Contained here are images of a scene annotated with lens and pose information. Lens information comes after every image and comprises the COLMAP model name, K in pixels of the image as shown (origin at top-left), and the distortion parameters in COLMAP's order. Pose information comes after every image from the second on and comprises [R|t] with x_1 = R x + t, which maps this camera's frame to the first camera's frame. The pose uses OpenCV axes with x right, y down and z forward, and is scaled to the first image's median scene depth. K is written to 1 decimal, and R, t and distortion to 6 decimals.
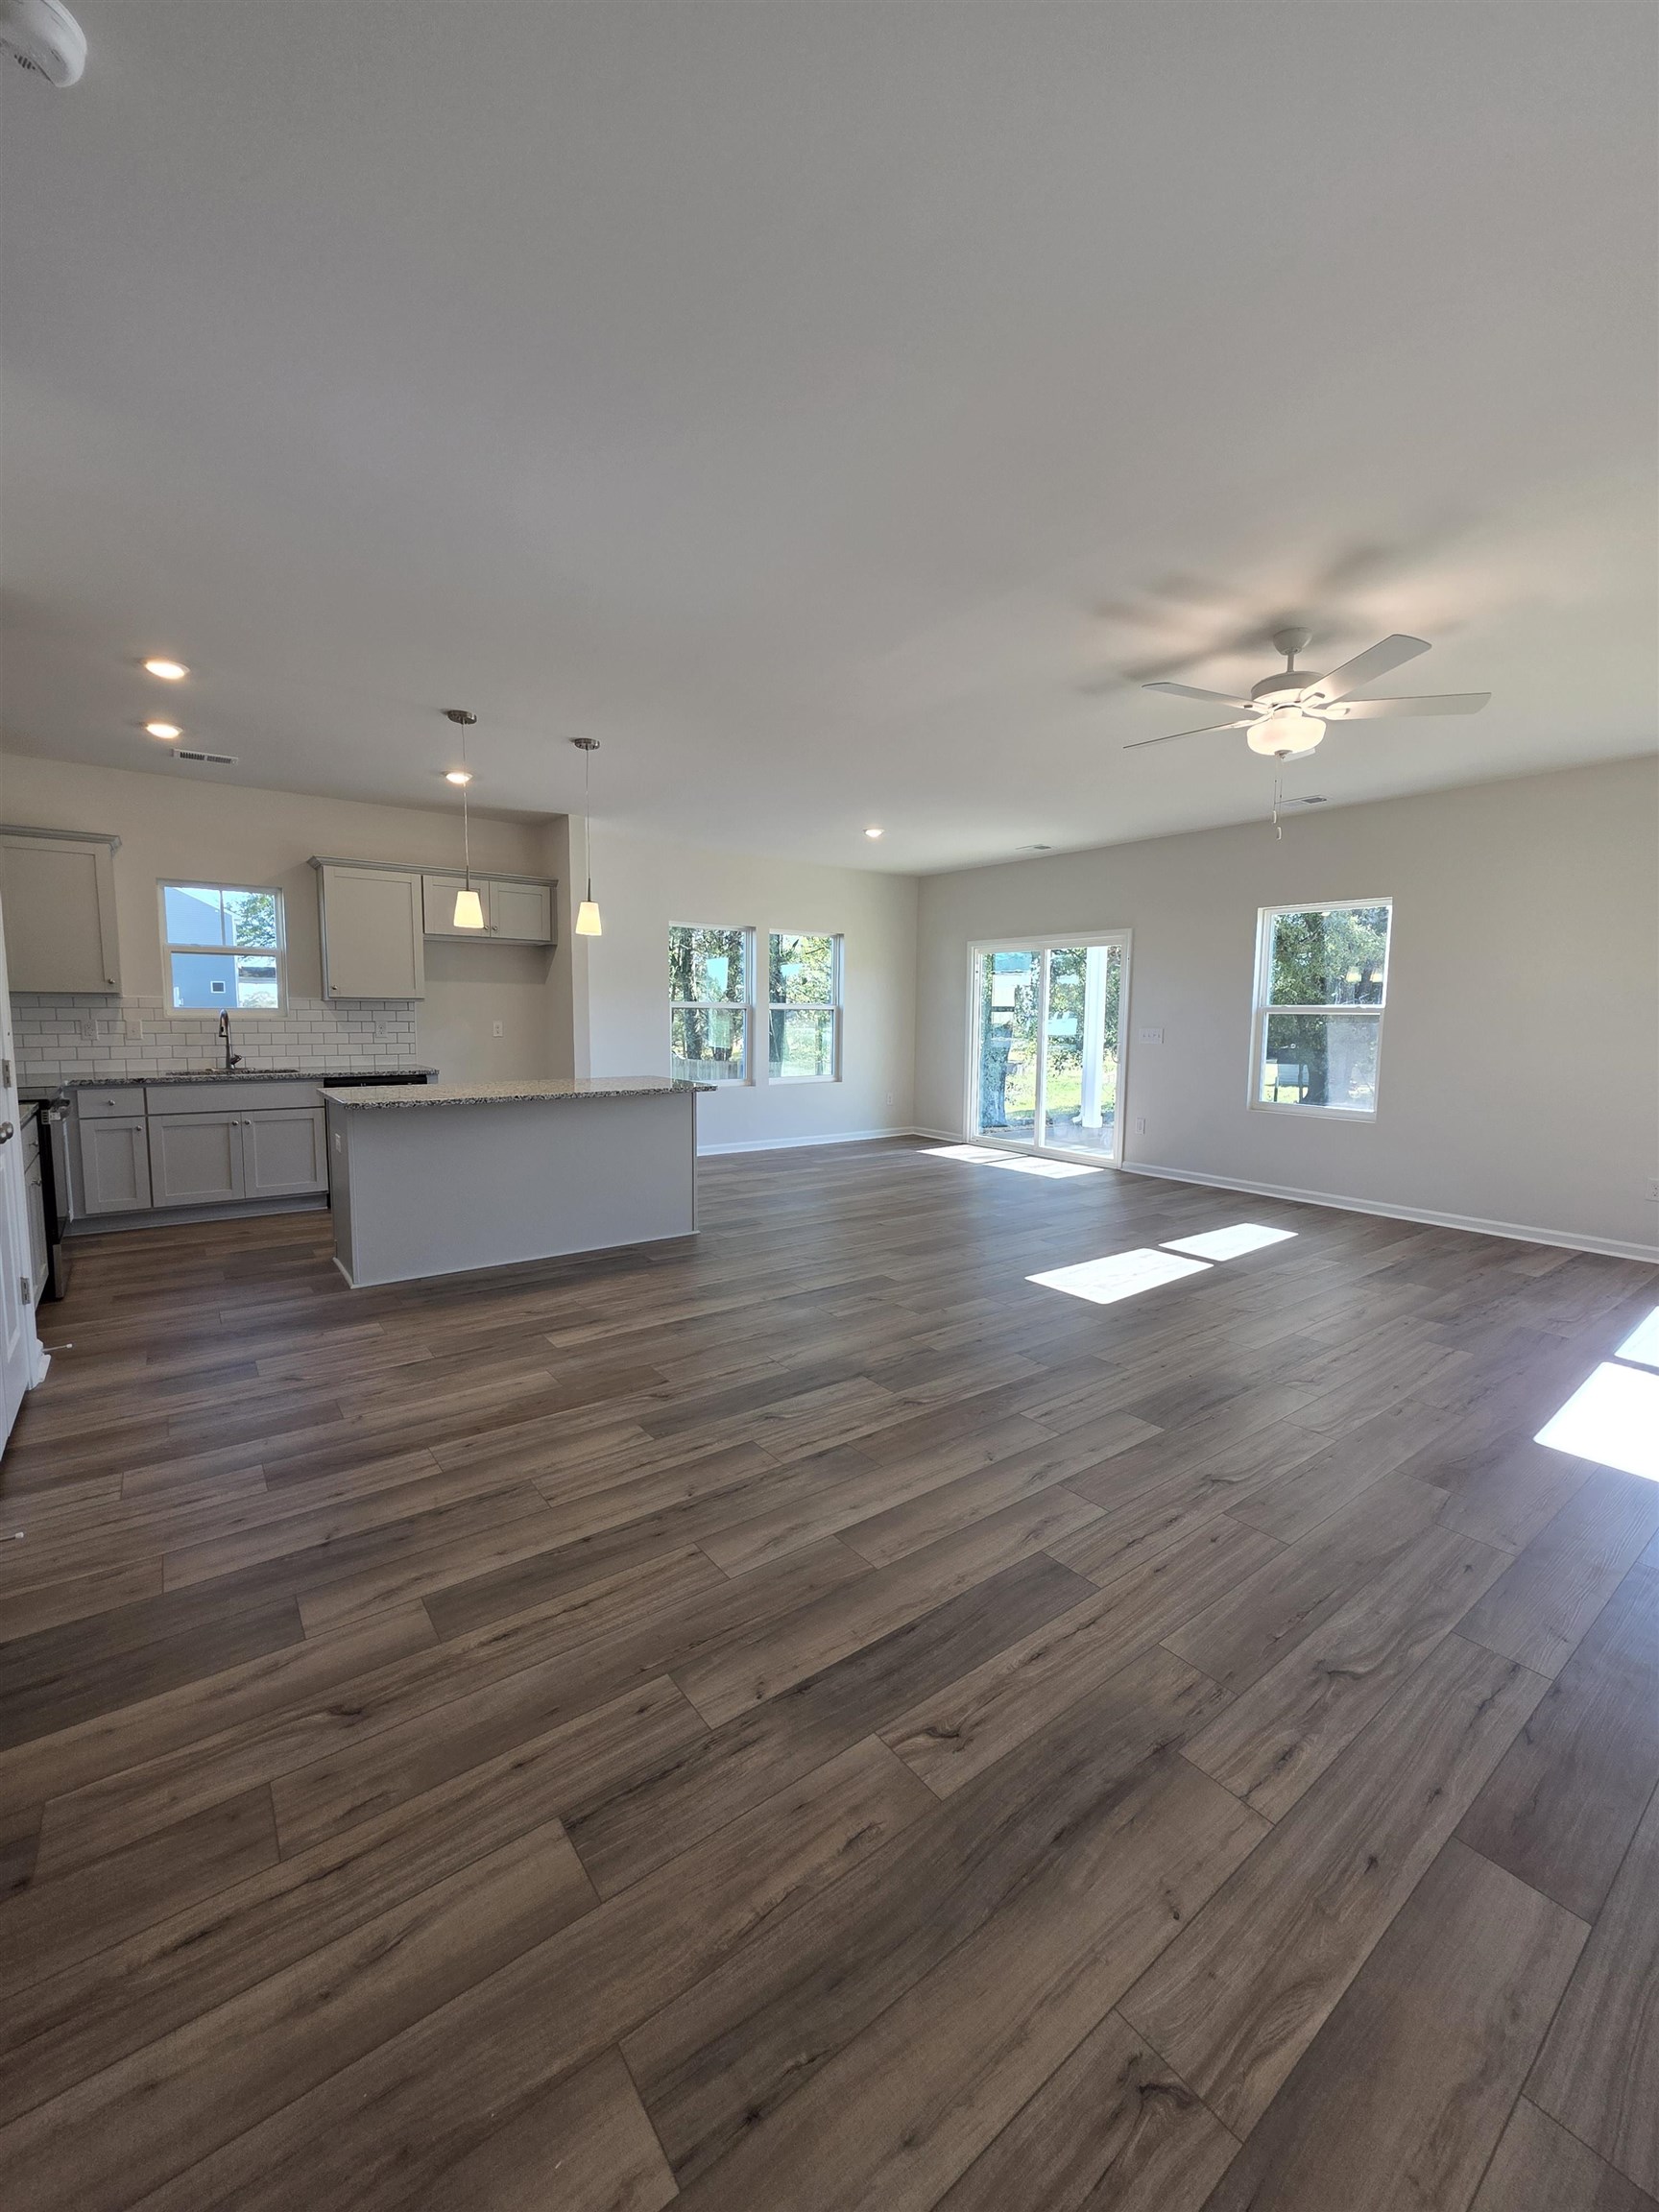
lens RADIAL K [[891.2, 0, 836.5], [0, 891.2, 1101.8], [0, 0, 1]] dist [-0.000296, -0.000140]
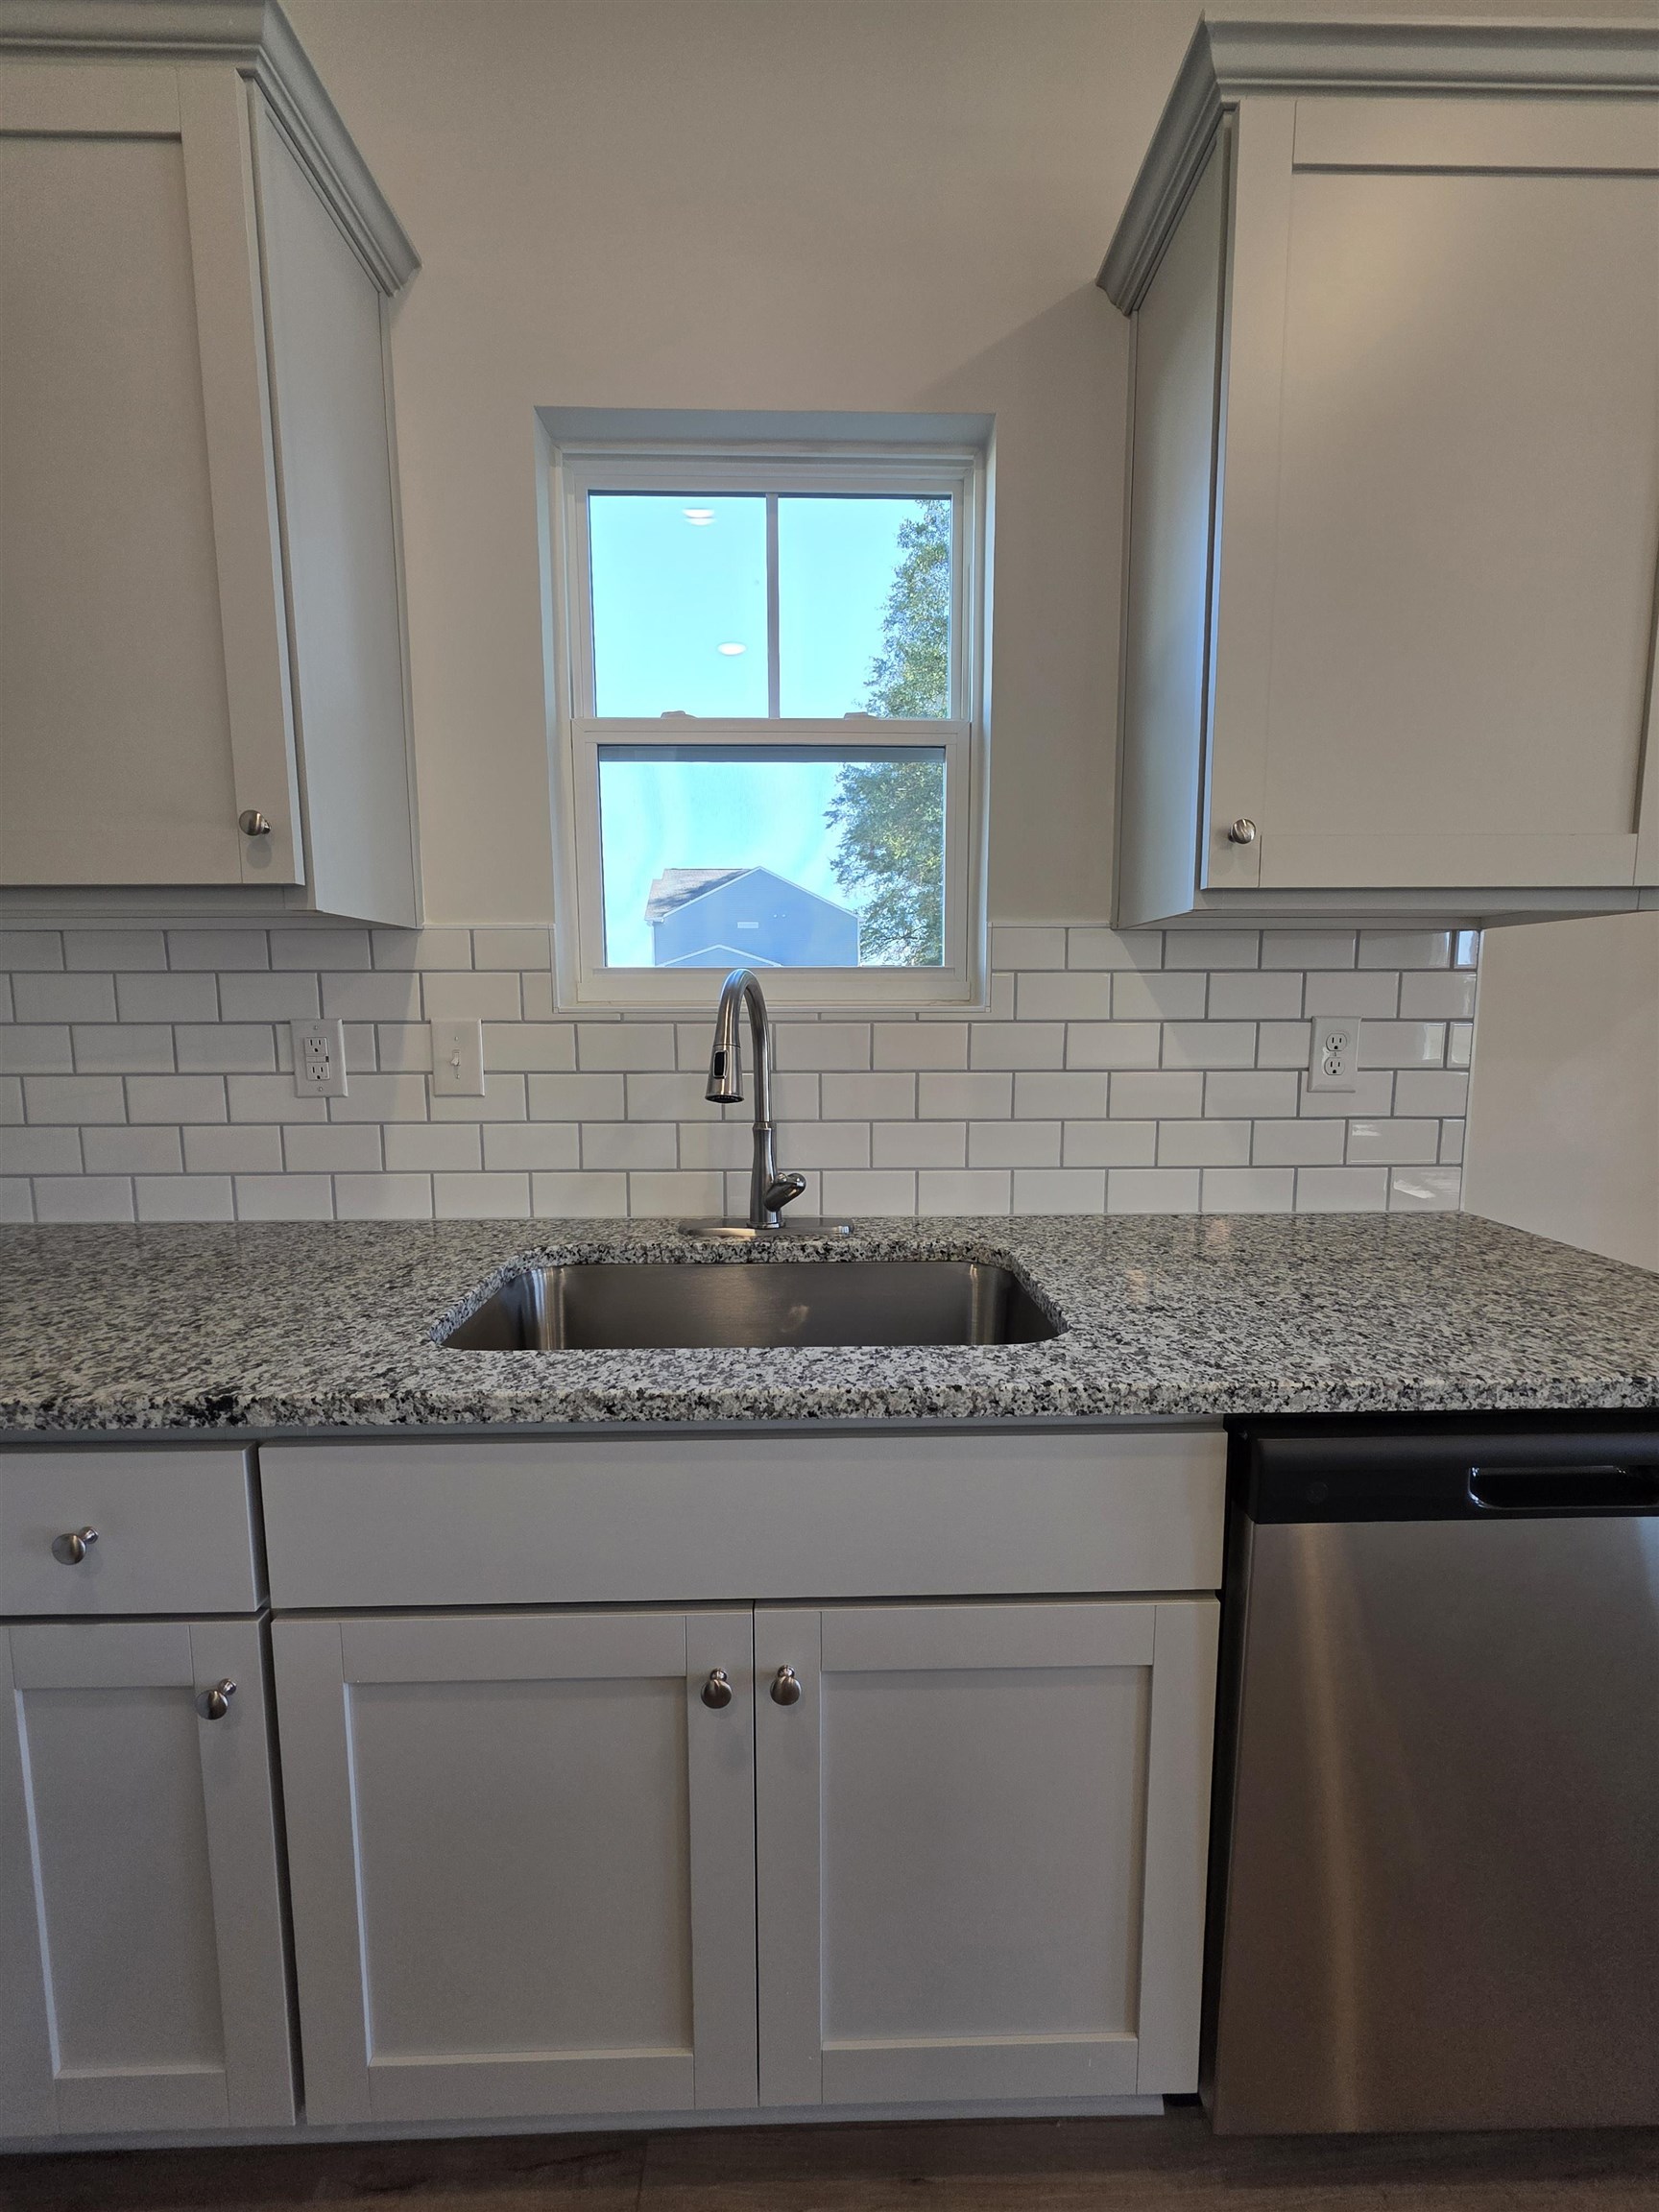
lens RADIAL K [[891.2, 0, 836.5], [0, 891.2, 1101.8], [0, 0, 1]] dist [-0.000296, -0.000140]
pose [[0.816861, 0.049944, -0.574668, -0.534524], [-0.047299, 0.998689, 0.019563, -0.075345], [0.574892, 0.011201, 0.818153, 0.822152]]
